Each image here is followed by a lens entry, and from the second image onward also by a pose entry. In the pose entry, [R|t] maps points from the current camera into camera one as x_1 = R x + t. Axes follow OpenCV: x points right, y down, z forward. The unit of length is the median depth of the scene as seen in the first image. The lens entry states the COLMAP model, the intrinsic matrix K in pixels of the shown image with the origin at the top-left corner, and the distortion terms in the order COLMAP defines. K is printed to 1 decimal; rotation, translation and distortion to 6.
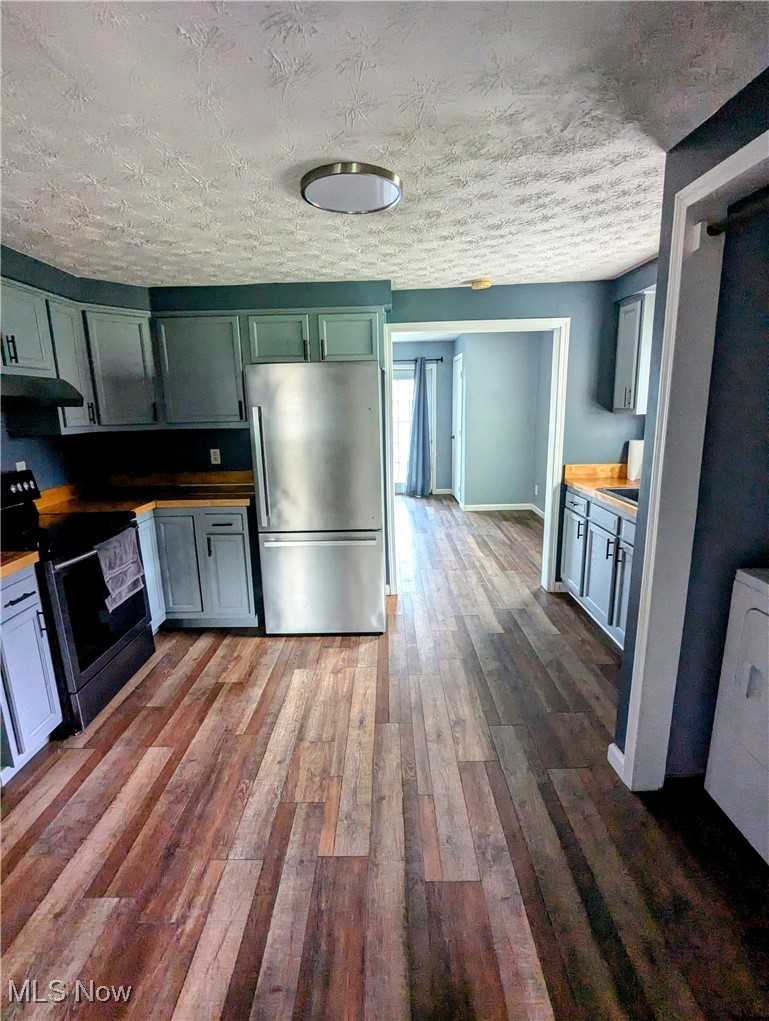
lens RADIAL K [[487.7, 0, 383.0], [0, 487.7, 509.4], [0, 0, 1]] dist [-0.002867, 0.001642]
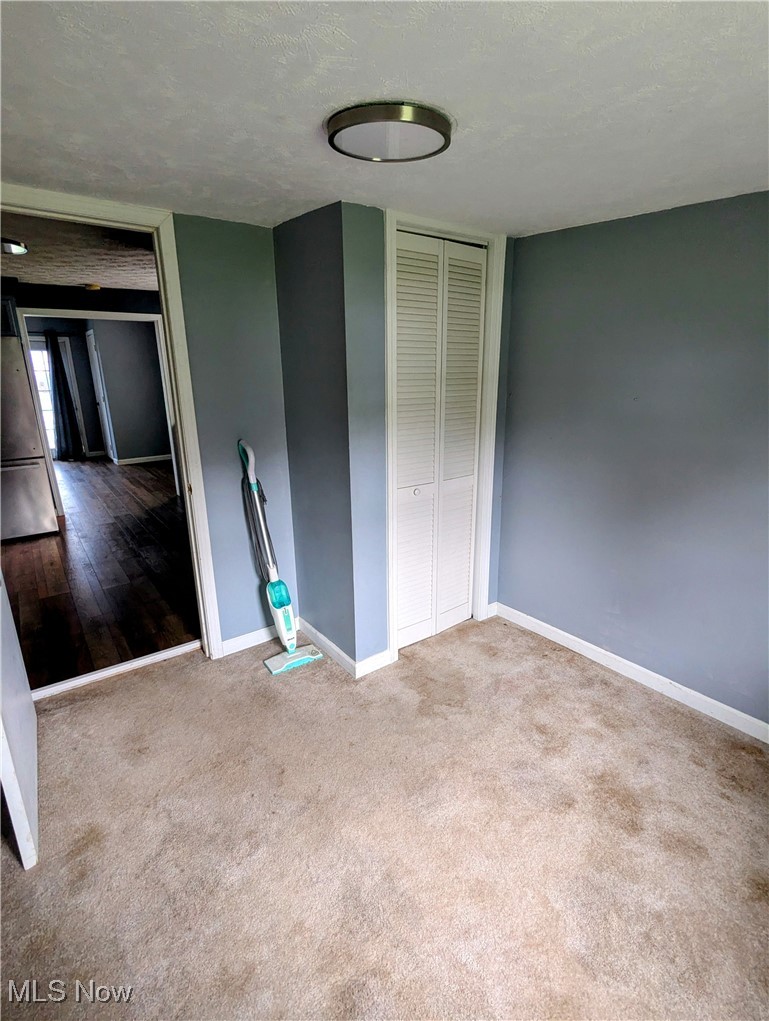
lens RADIAL K [[487.7, 0, 384.1], [0, 487.7, 512.2], [0, 0, 1]] dist [-0.002867, 0.001642]
pose [[0.796494, -0.153498, 0.584838, -0.075401], [0.124463, 0.988148, 0.089845, 0.226874], [-0.591698, 0.001230, 0.806159, -0.854254]]
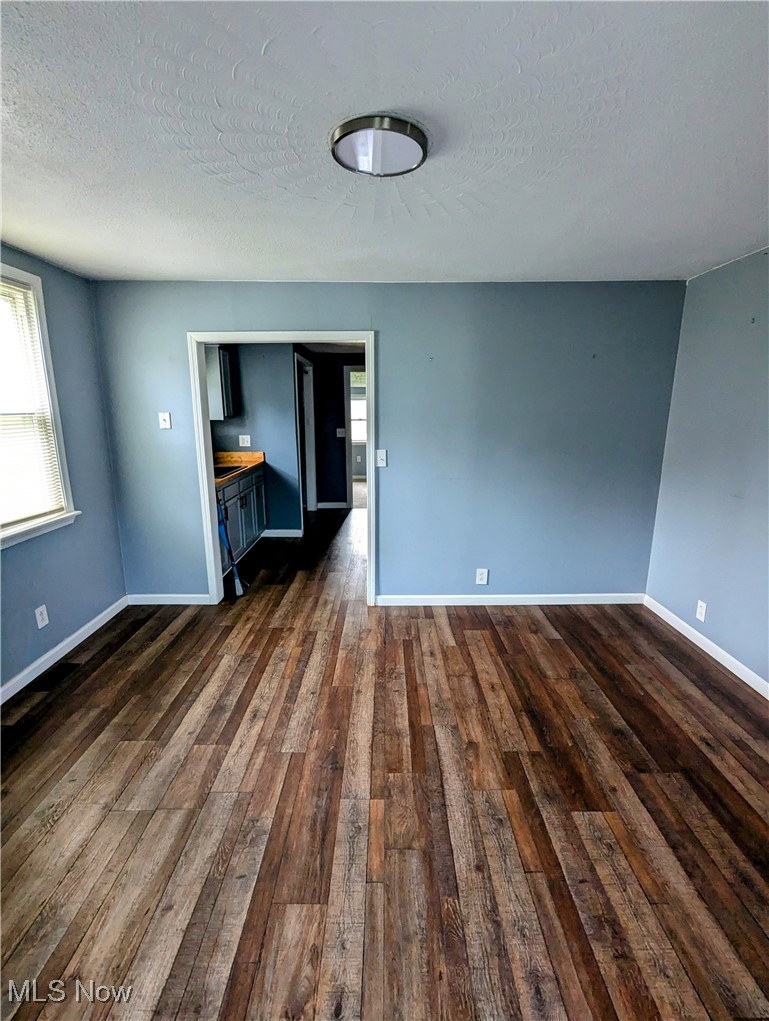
lens RADIAL K [[487.7, 0, 382.0], [0, 487.7, 509.2], [0, 0, 1]] dist [-0.002867, 0.001642]
pose [[-0.999626, 0.027271, 0.001936, -0.010863], [0.025579, 0.907892, 0.418422, -0.608744], [0.009653, 0.418315, -0.908251, 2.663622]]
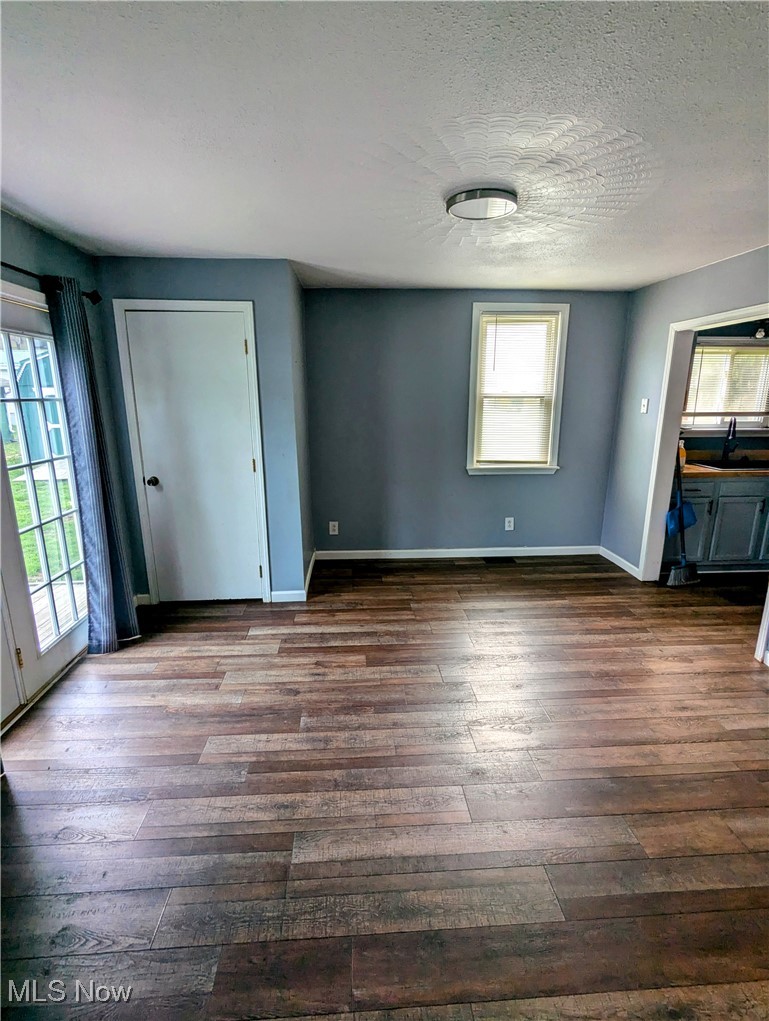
lens RADIAL K [[487.7, 0, 382.4], [0, 487.7, 510.4], [0, 0, 1]] dist [-0.002867, 0.001642]
pose [[-0.070939, -0.213563, 0.974350, -0.887858], [0.216965, 0.950120, 0.224049, -0.493986], [-0.973598, 0.227293, -0.021064, 2.246723]]
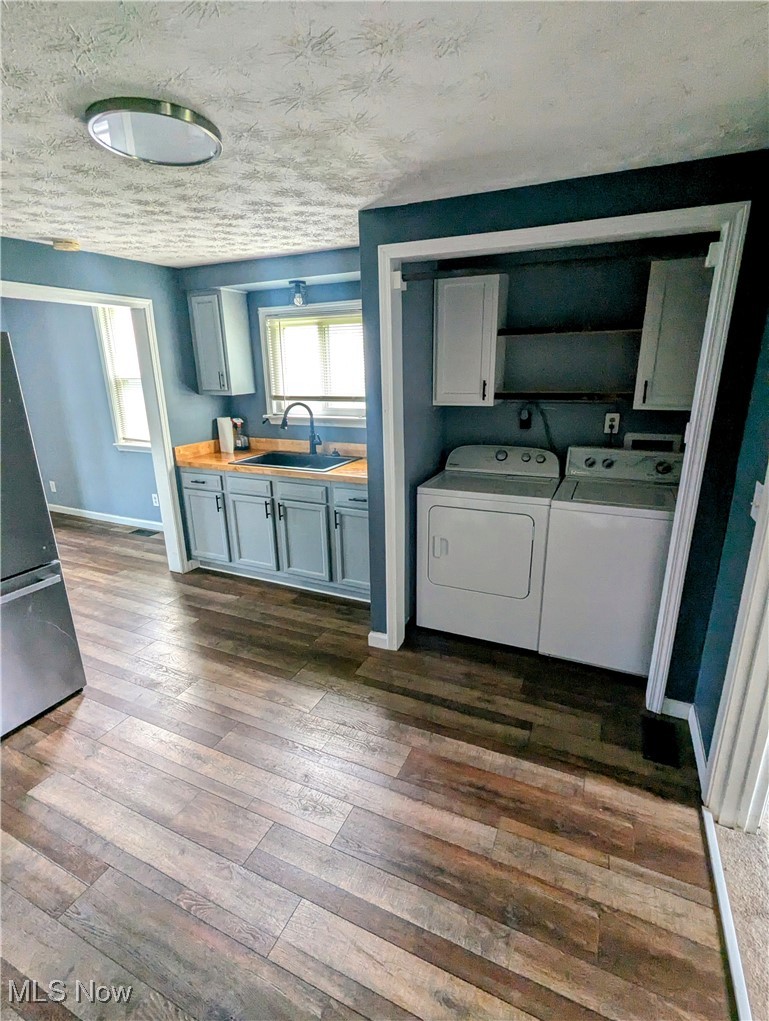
lens RADIAL K [[487.7, 0, 381.5], [0, 487.7, 509.2], [0, 0, 1]] dist [-0.002867, 0.001642]
pose [[0.415225, -0.240874, 0.877250, -0.500684], [0.201840, 0.964668, 0.169341, -0.069763], [-0.887045, 0.106749, 0.449173, 0.232382]]
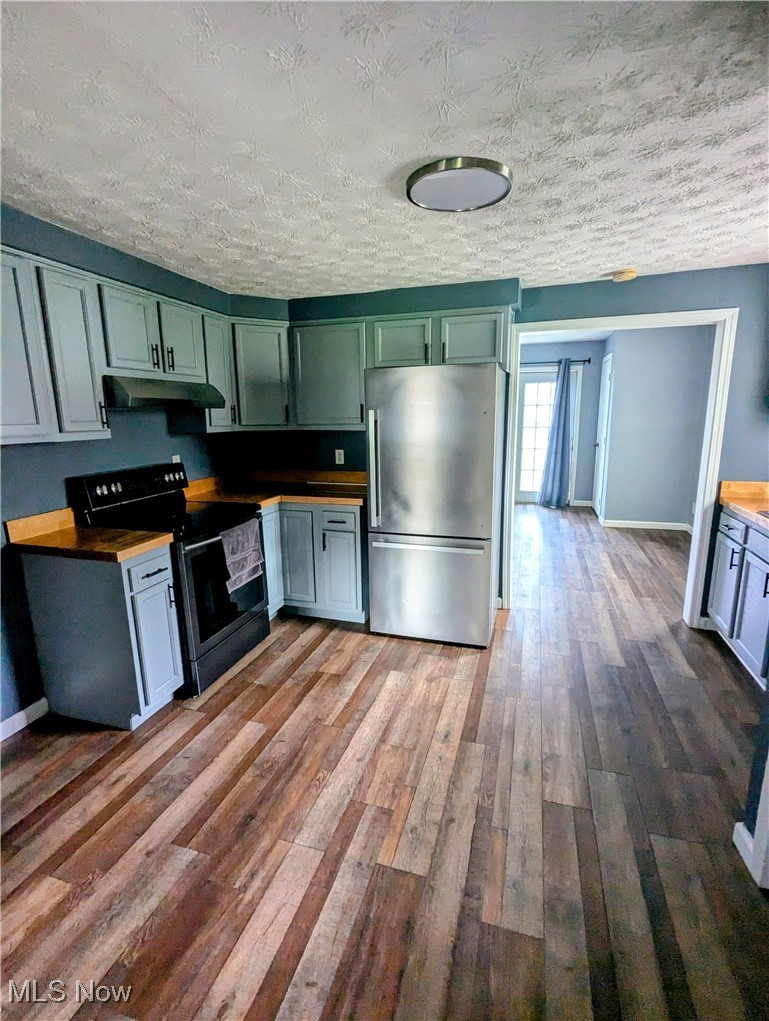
lens RADIAL K [[487.7, 0, 383.0], [0, 487.7, 509.6], [0, 0, 1]] dist [-0.002867, 0.001642]
pose [[0.957182, 0.065844, -0.281899, 0.068906], [-0.067922, 0.997688, 0.002403, -0.004857], [0.281406, 0.016847, 0.959441, 0.025548]]
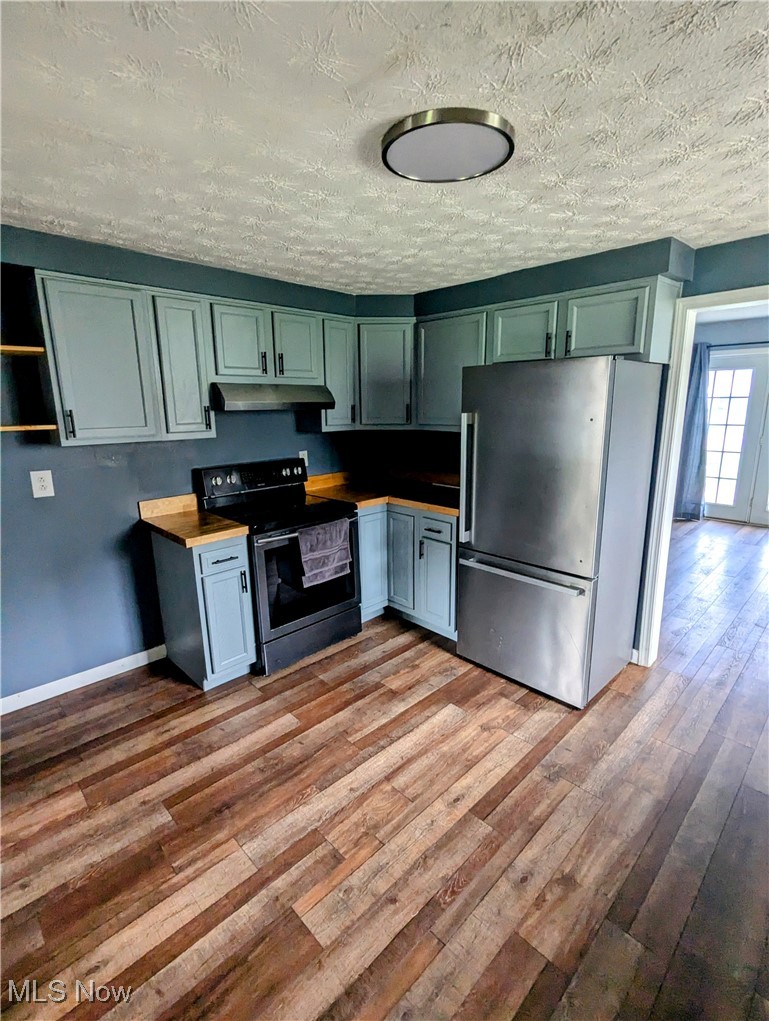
lens RADIAL K [[487.7, 0, 382.3], [0, 487.7, 509.5], [0, 0, 1]] dist [-0.002867, 0.001642]
pose [[0.701418, 0.168298, -0.692595, 0.316071], [-0.152028, 0.984688, 0.085311, -0.091457], [0.696348, 0.045455, 0.716264, 0.256535]]
